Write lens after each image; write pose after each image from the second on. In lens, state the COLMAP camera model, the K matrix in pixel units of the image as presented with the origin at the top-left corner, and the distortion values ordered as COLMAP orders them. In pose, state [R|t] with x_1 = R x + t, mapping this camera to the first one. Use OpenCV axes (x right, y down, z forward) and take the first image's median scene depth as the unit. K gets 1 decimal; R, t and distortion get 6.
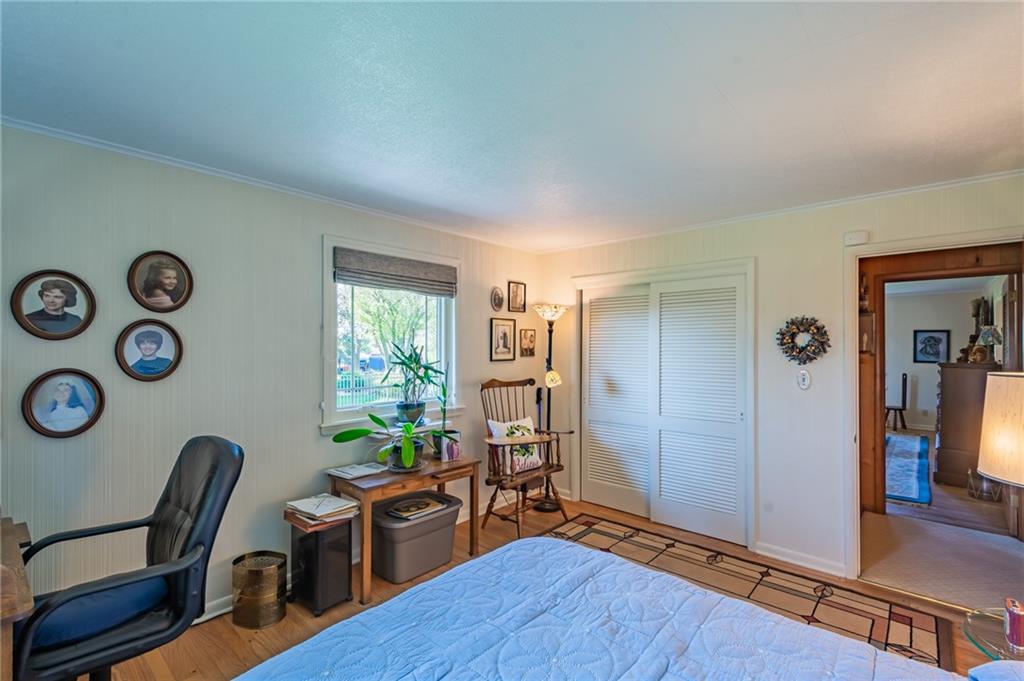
lens RADIAL K [[454.3, 0, 515.2], [0, 454.3, 347.2], [0, 0, 1]] dist [0.001210, 0.000038]
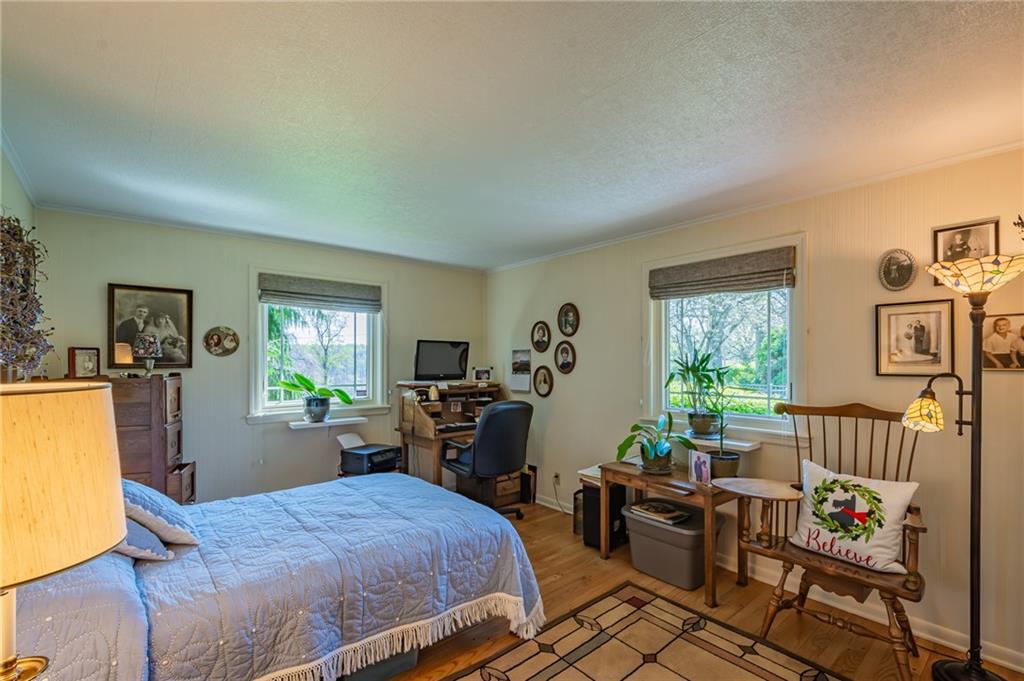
lens RADIAL K [[448.0, 0, 508.2], [0, 448.0, 359.1], [0, 0, 1]] dist [0.000706, 0.000041]
pose [[-0.142372, -0.001021, -0.989813, 0.790783], [-0.000803, 0.999999, -0.000916, 0.011829], [0.989813, 0.000664, -0.142372, 0.776082]]
